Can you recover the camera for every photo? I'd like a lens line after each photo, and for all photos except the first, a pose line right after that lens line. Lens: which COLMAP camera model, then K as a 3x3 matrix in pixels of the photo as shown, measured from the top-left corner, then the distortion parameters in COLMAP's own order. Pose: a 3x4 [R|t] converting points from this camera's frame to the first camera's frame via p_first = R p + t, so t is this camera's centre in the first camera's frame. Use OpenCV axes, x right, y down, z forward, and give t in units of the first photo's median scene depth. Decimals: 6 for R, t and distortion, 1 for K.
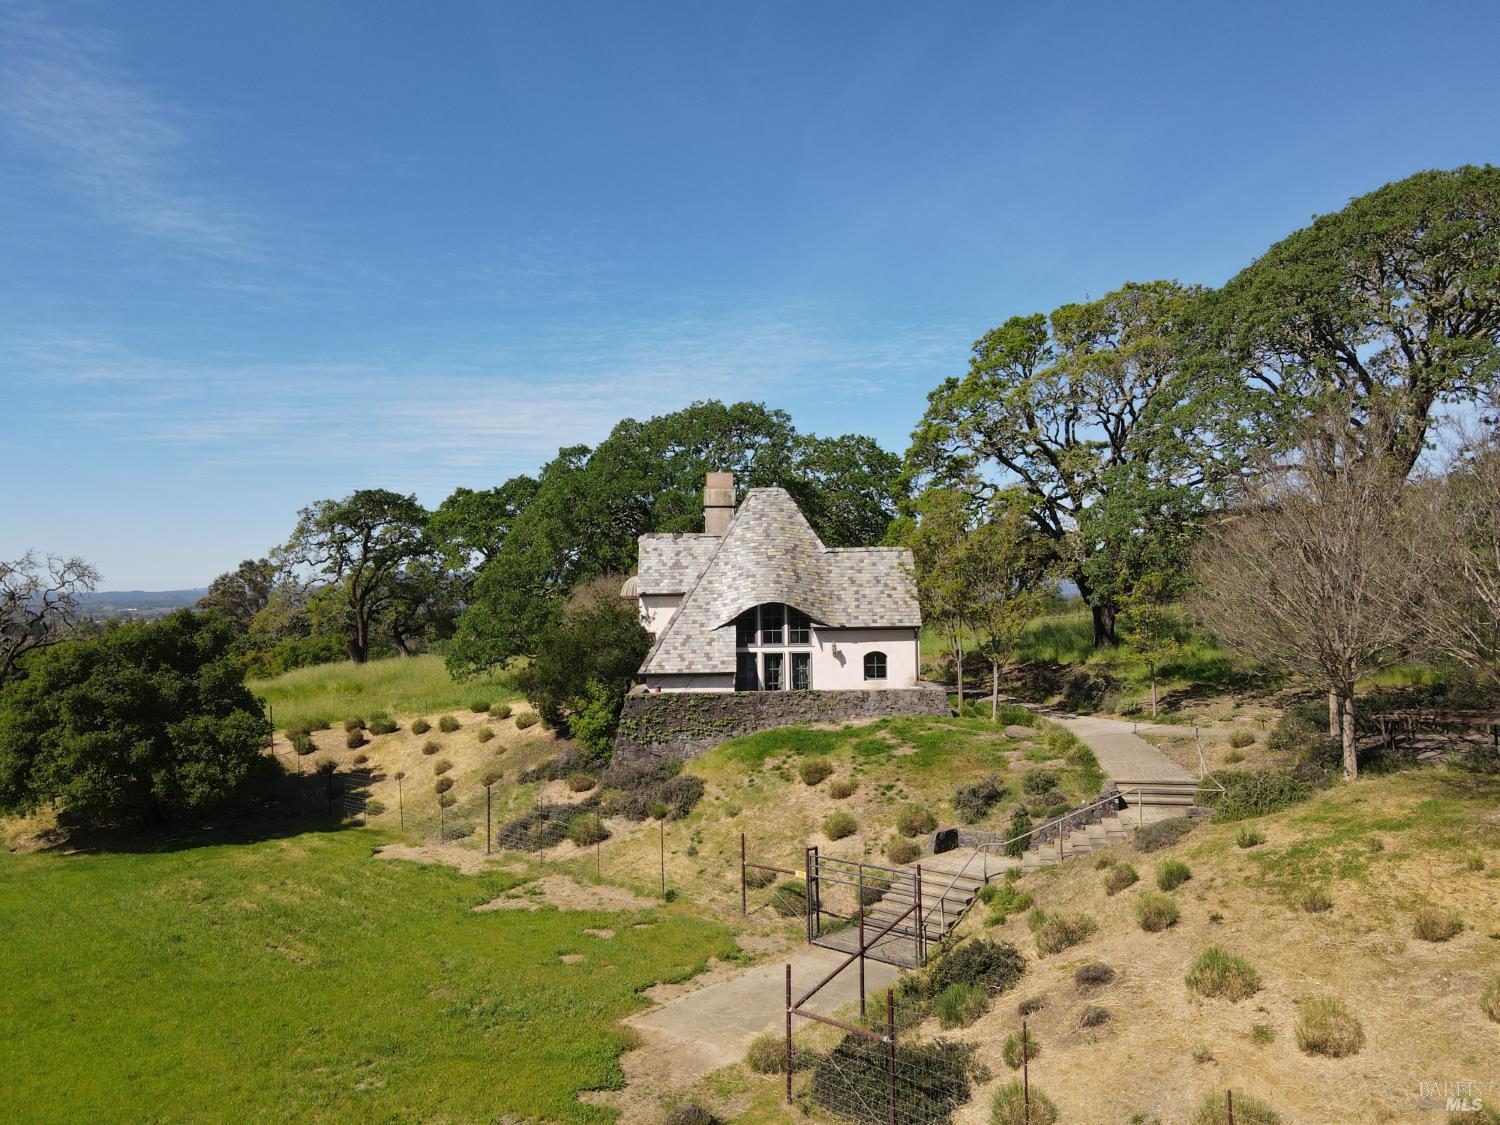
lens RADIAL K [[1099.6, 0, 750.0], [0, 1099.6, 562.5], [0, 0, 1]] dist [-0.019174, 0.054427]
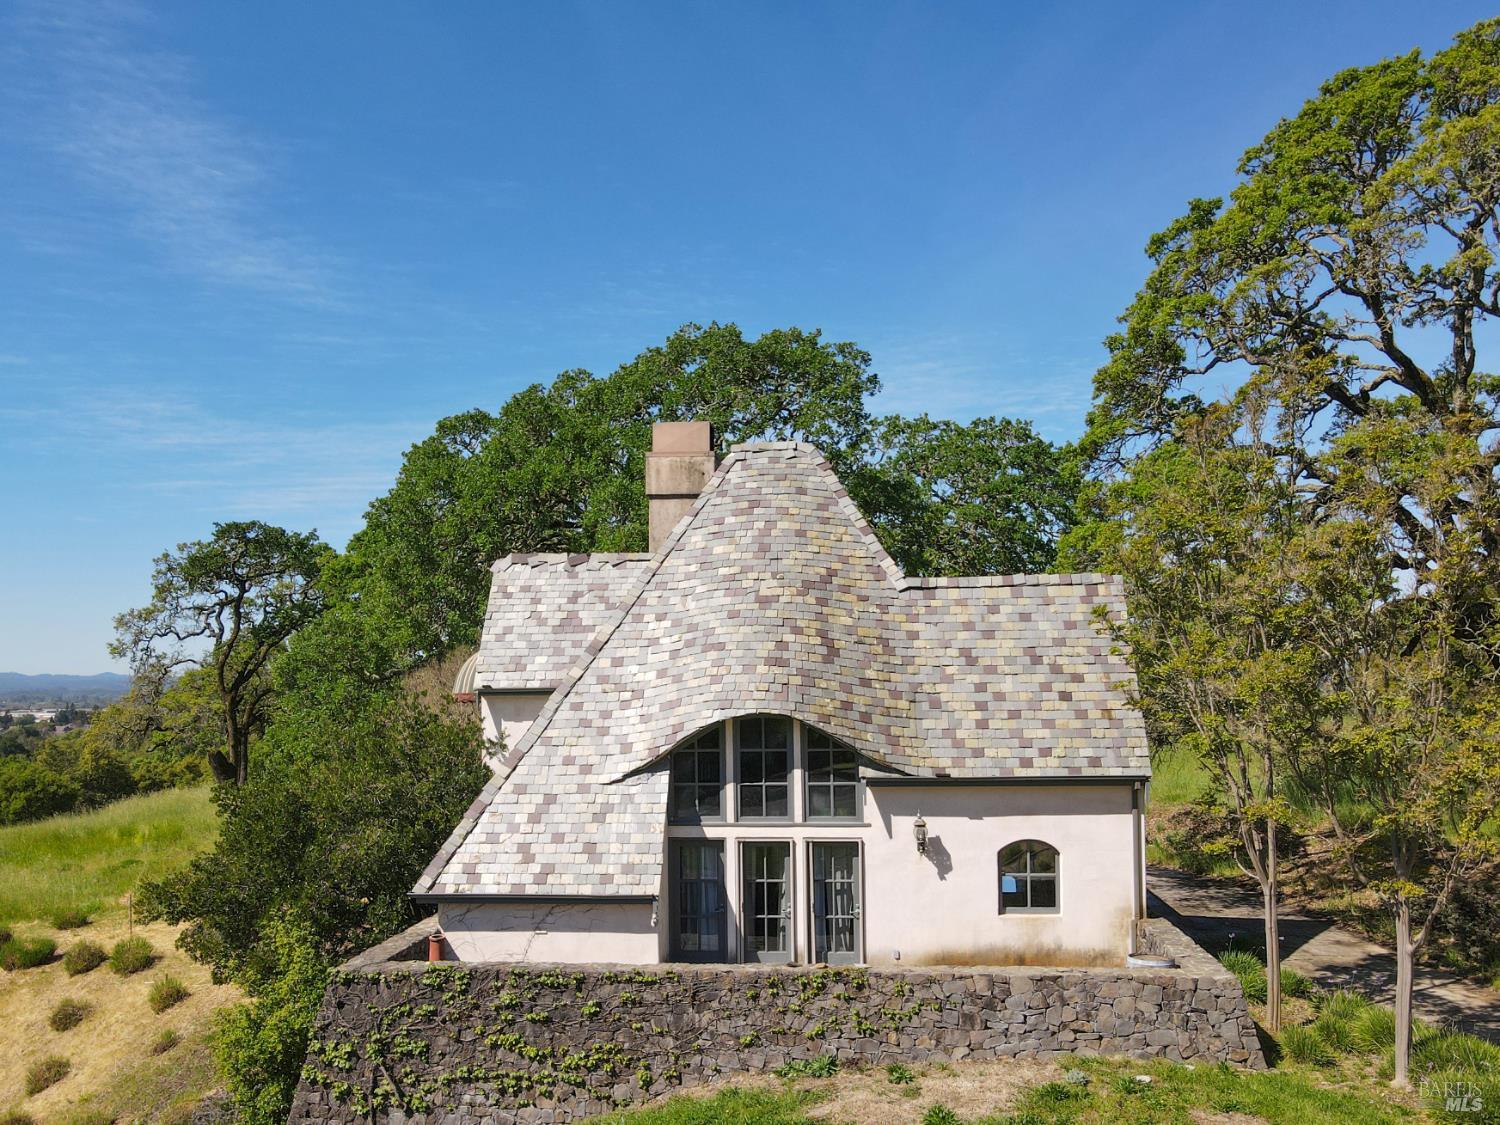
lens RADIAL K [[1225.7, 0, 758.1], [0, 1225.7, 652.3], [0, 0, 1]] dist [0.010729, 0.104970]
pose [[0.993755, -0.001695, -0.111569, 0.066682], [0.002438, 0.999976, 0.006527, 0.011462], [0.111555, -0.006758, 0.993735, 0.551351]]
